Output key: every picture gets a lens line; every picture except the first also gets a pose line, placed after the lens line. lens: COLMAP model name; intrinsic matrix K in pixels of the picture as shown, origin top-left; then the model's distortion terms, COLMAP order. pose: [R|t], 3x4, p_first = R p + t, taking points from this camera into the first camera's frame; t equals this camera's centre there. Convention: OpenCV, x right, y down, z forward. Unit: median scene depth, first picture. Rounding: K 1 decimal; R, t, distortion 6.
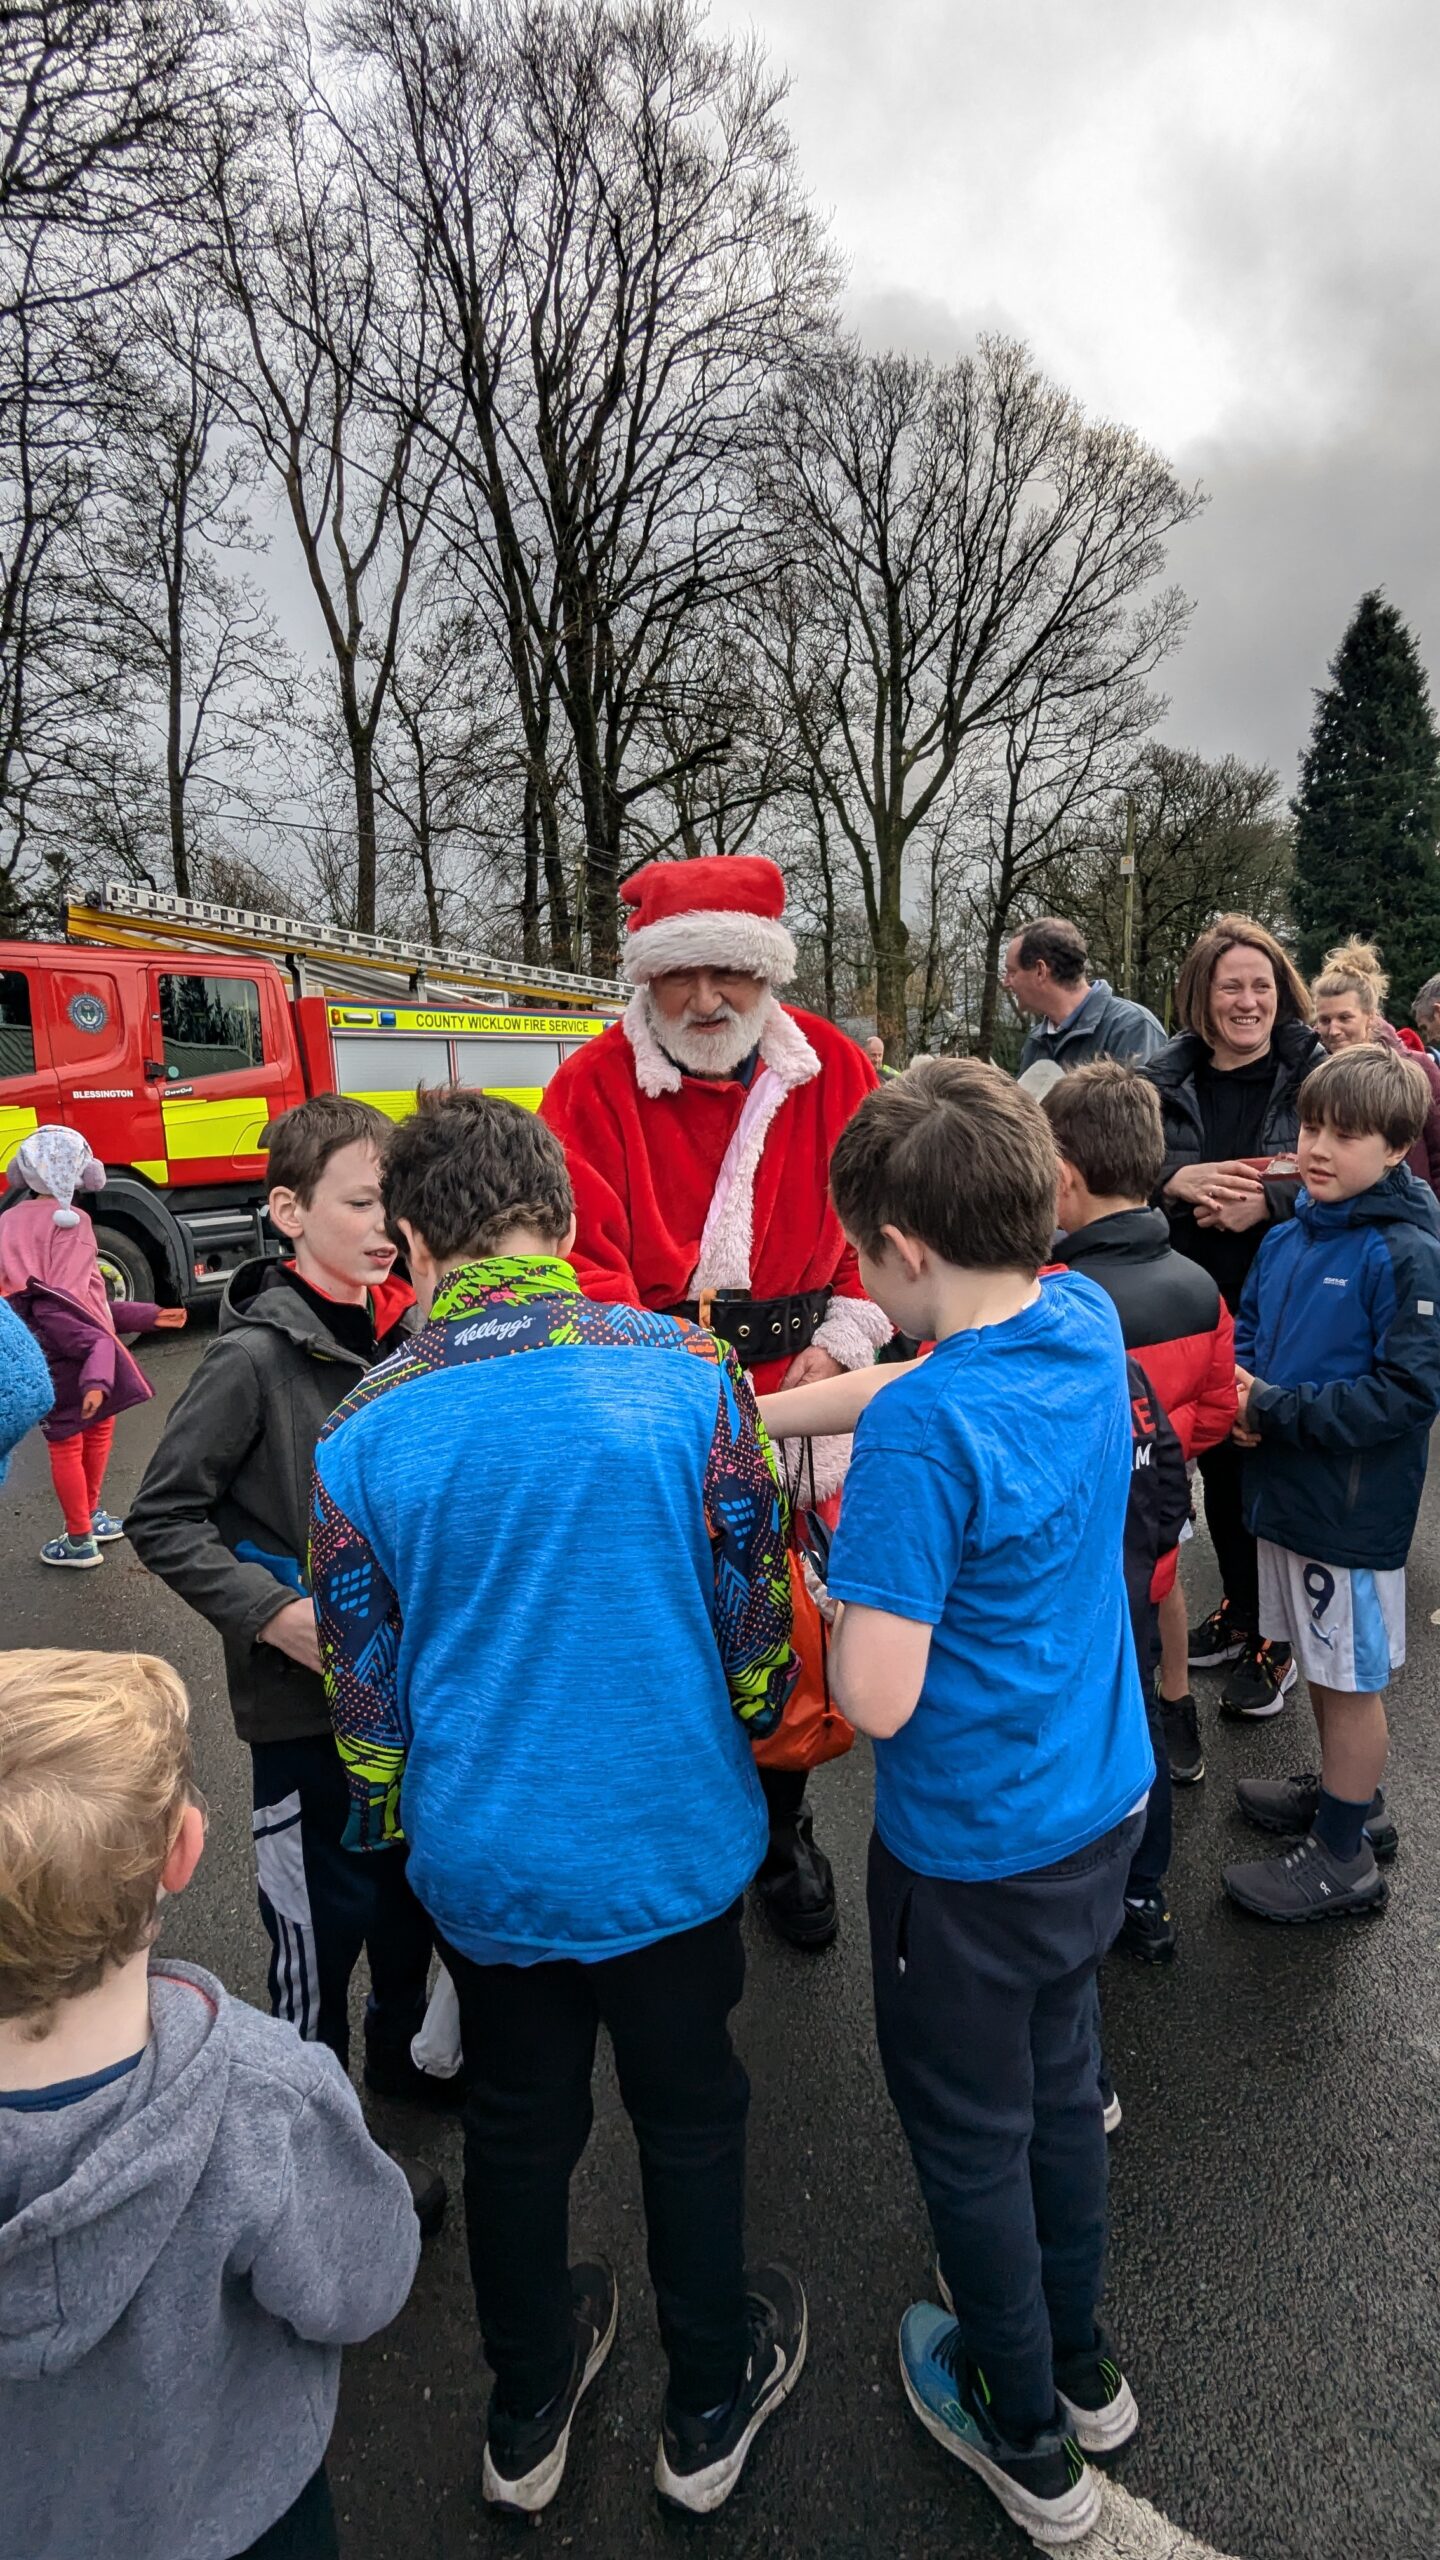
lens RADIAL K [[1220.8, 0, 731.4], [0, 1220.8, 1280.3], [0, 0, 1]] dist [-0.002065, 0.003372]
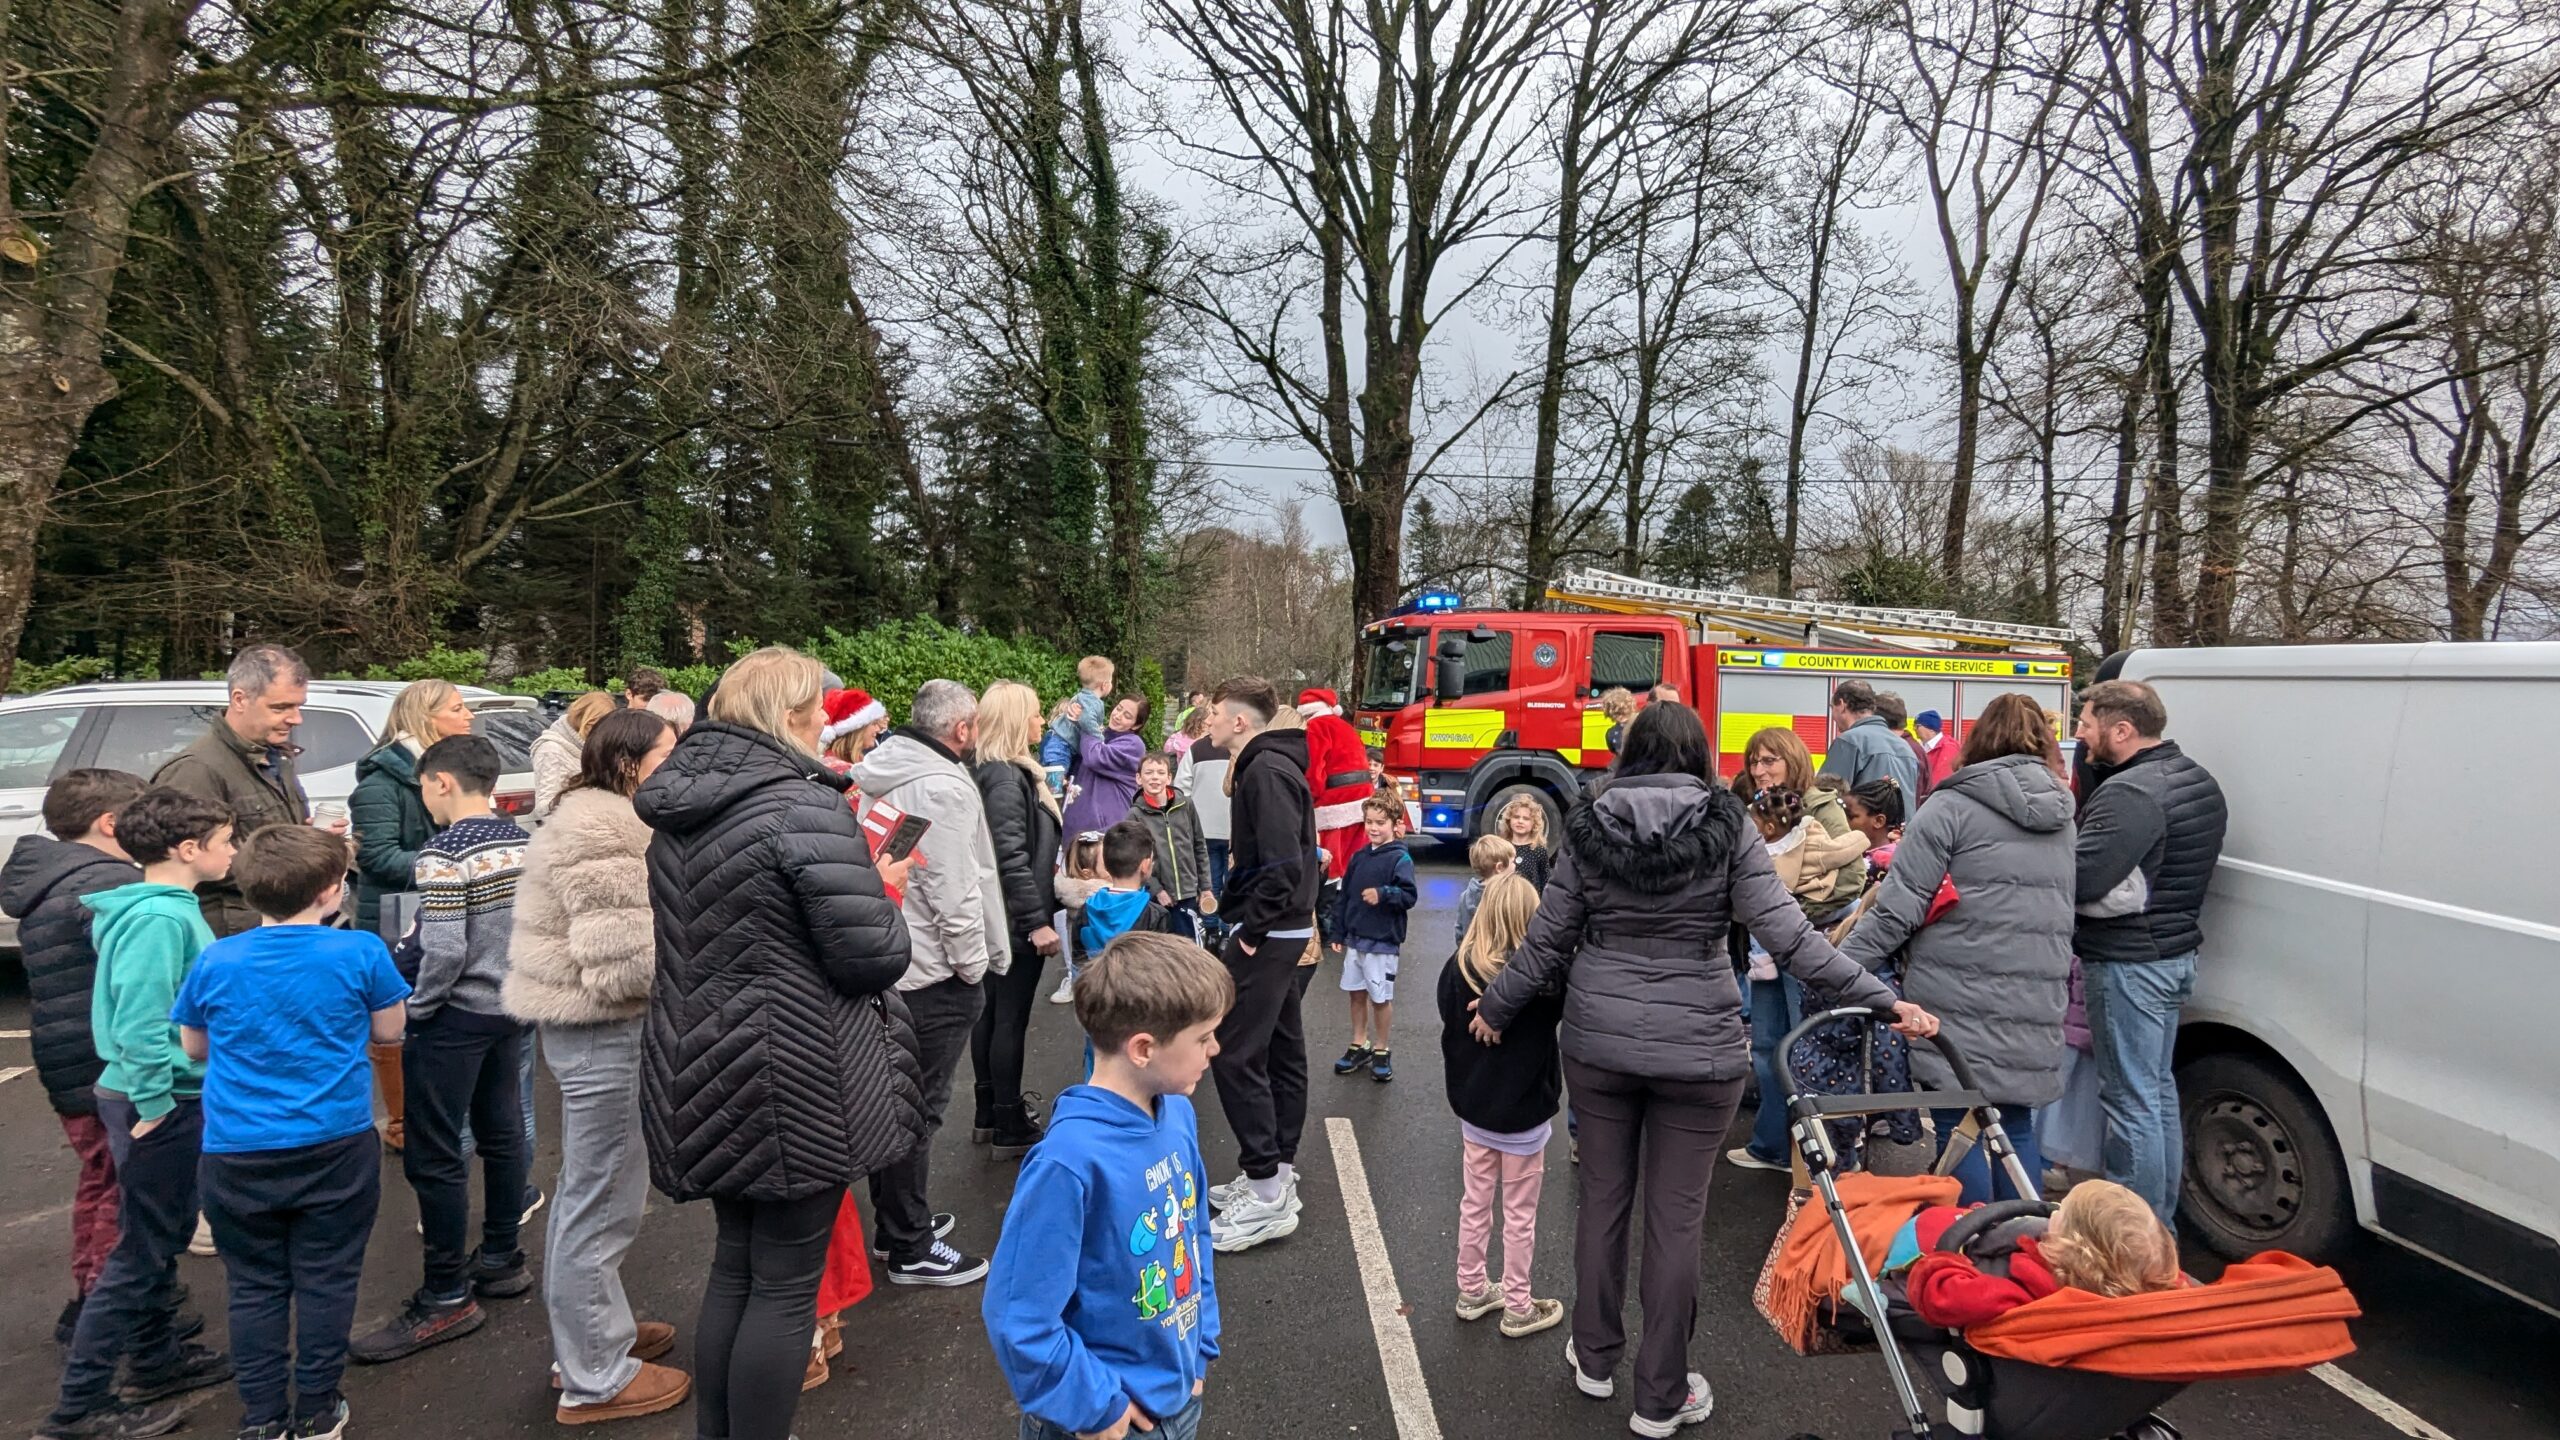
lens RADIAL K [[1220.8, 0, 1263.8], [0, 1220.8, 720.3], [0, 0, 1]] dist [-0.002065, 0.003372]
pose [[0.644051, 0.082013, -0.760574, 0.111981], [-0.165941, 0.985541, -0.034247, -0.002844], [0.746768, 0.148267, 0.648348, -0.078388]]
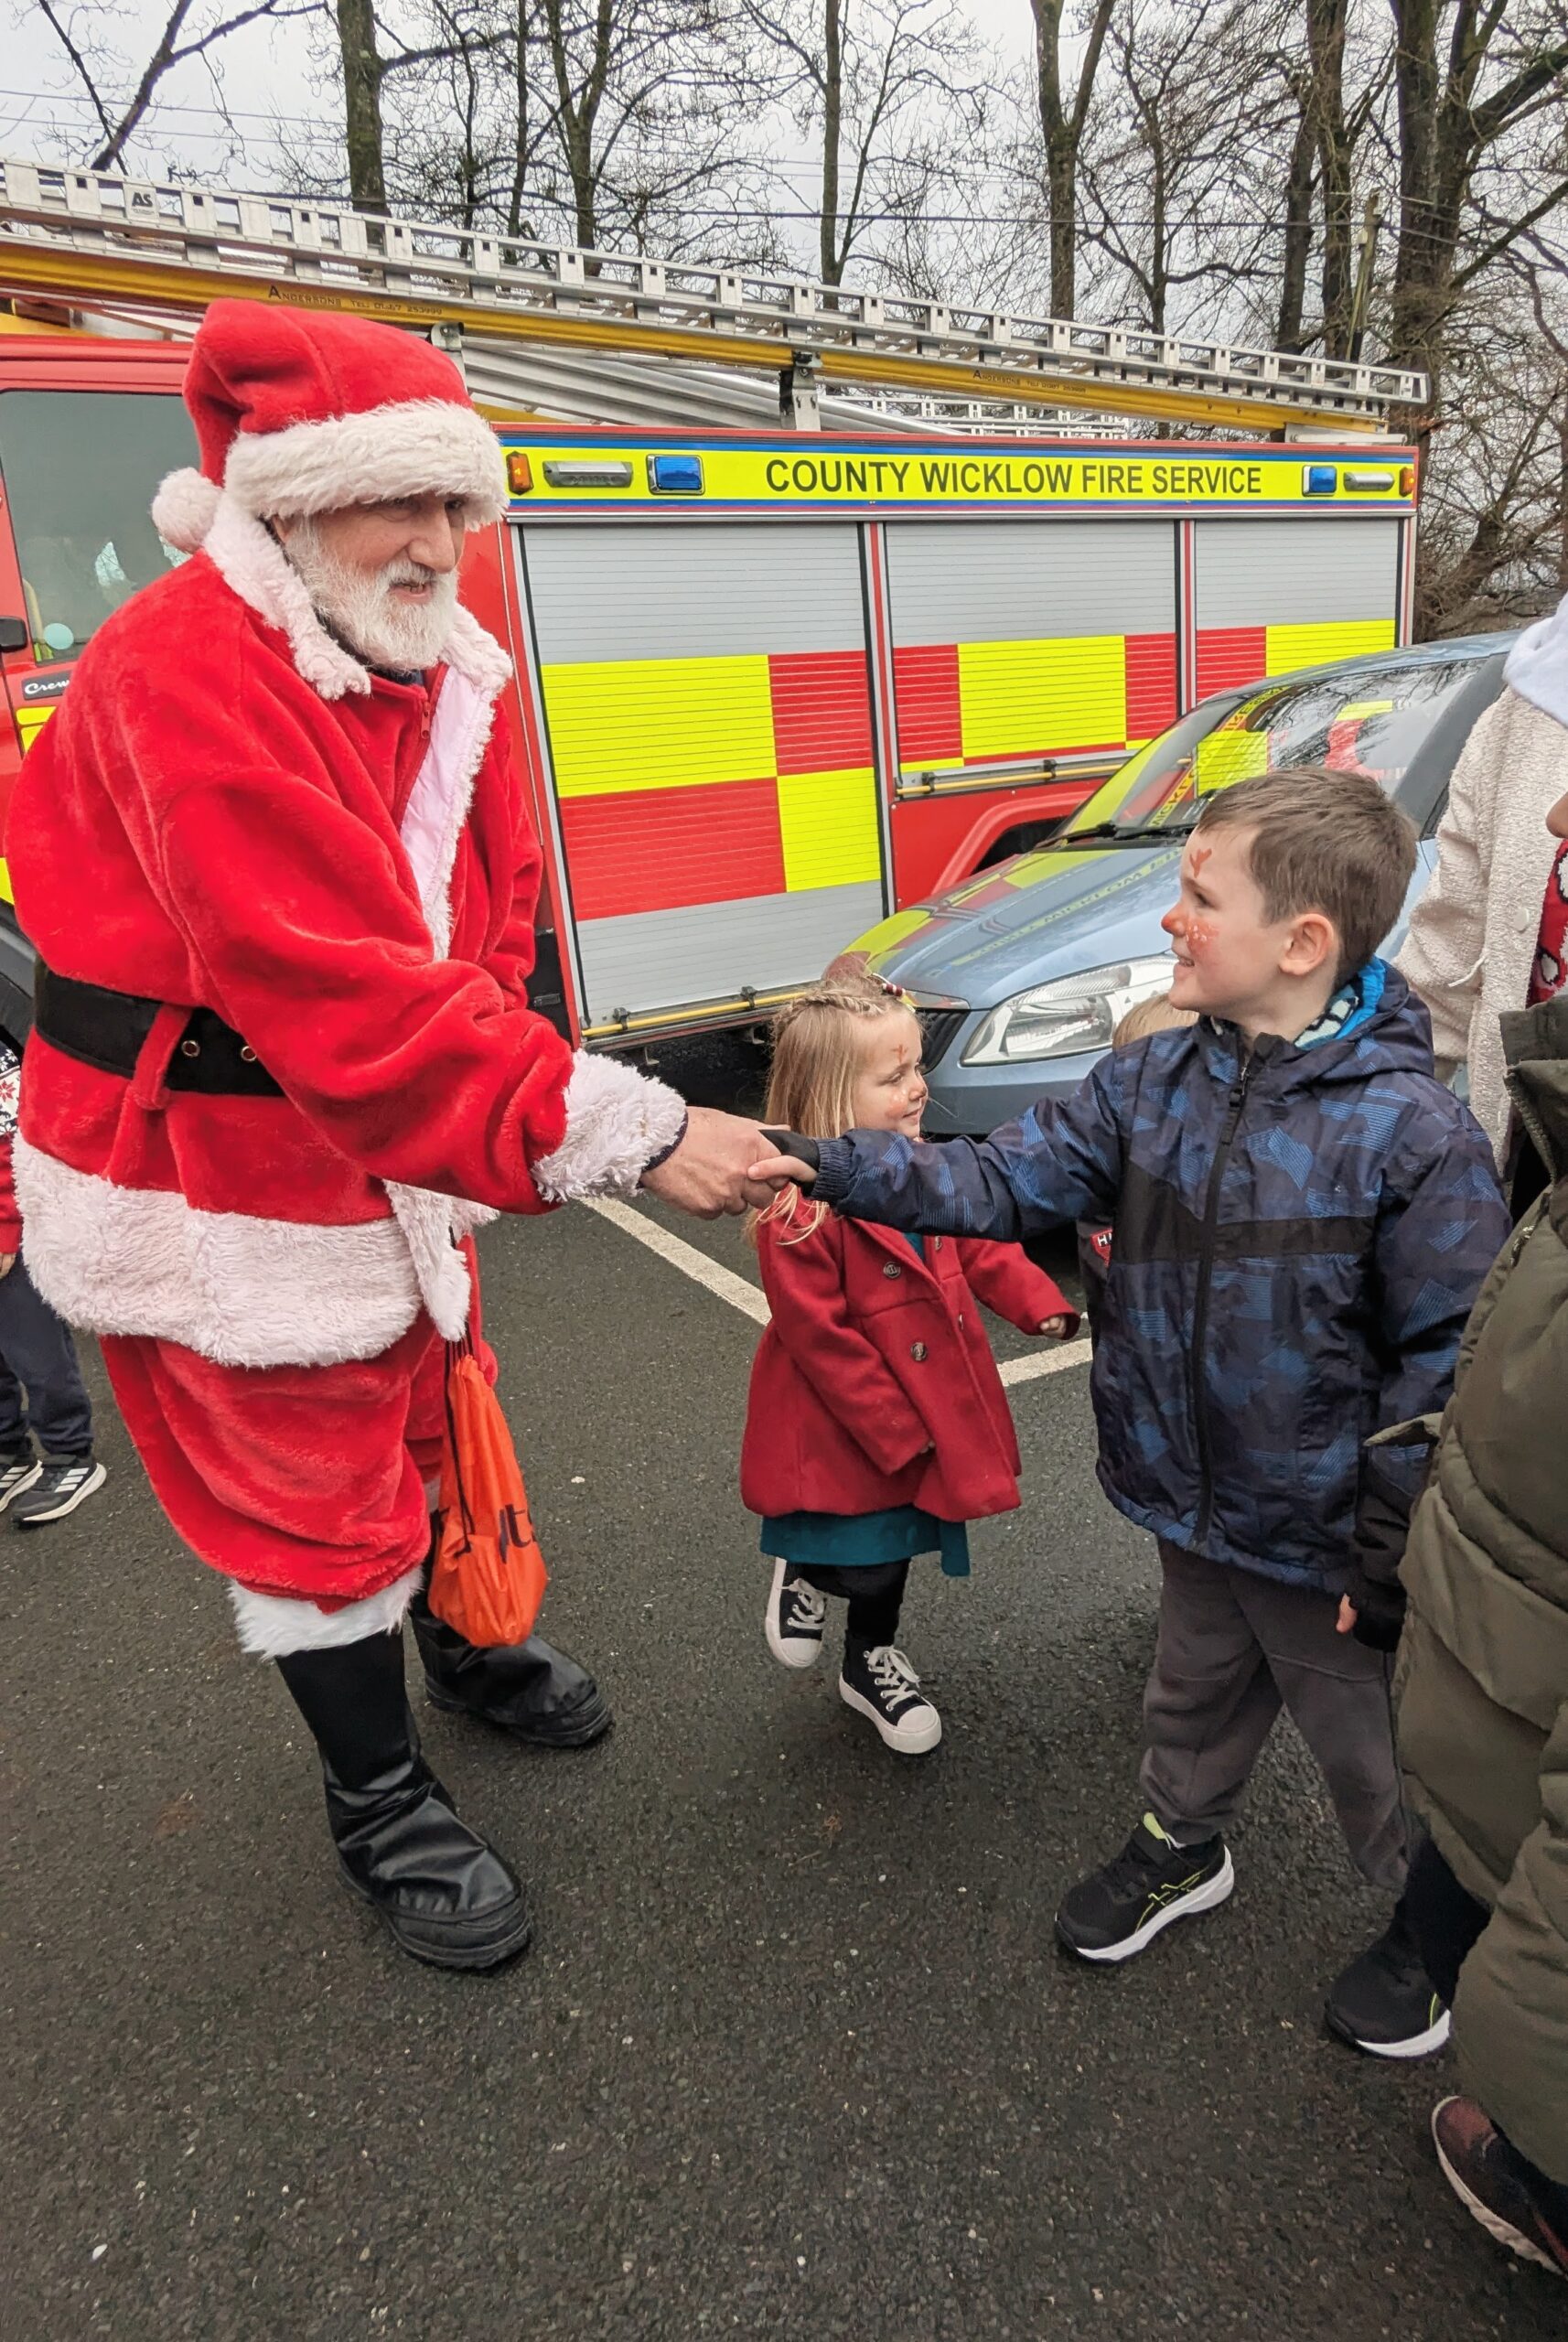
lens RADIAL K [[1343.5, 0, 776.4], [0, 1343.5, 1125.2], [0, 0, 1]] dist [-0.013893, 0.011807]
pose [[0.858787, 0.115829, -0.499068, 0.000292], [-0.030372, 0.983905, 0.176092, -0.022317], [0.511432, -0.136067, 0.848483, 0.176011]]
